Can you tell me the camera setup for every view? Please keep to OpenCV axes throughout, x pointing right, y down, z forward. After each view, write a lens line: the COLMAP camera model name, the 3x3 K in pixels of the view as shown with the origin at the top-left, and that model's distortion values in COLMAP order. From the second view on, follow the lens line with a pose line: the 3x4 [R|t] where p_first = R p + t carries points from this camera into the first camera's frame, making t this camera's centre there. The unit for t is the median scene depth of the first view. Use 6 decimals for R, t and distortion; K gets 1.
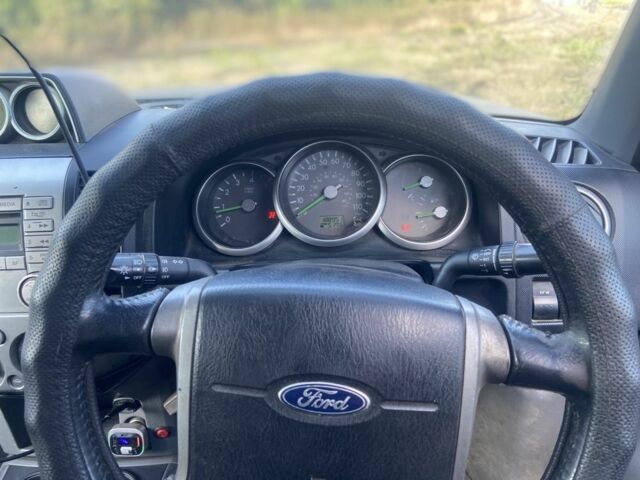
lens RADIAL K [[476.9, 0, 319.9], [0, 476.9, 241.8], [0, 0, 1]] dist [0.048141, -0.009476]
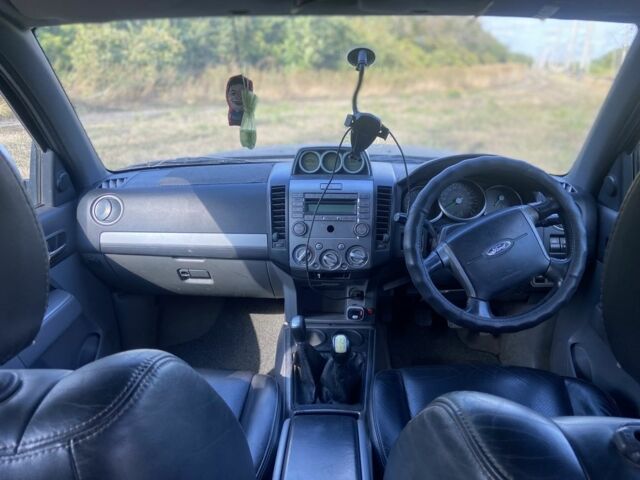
lens RADIAL K [[476.9, 0, 319.9], [0, 476.9, 241.8], [0, 0, 1]] dist [0.048141, -0.009476]
pose [[0.998929, 0.044359, 0.013174, -0.601641], [-0.042825, 0.994072, -0.099933, 0.315845], [-0.017529, 0.099261, 0.994907, -1.125044]]
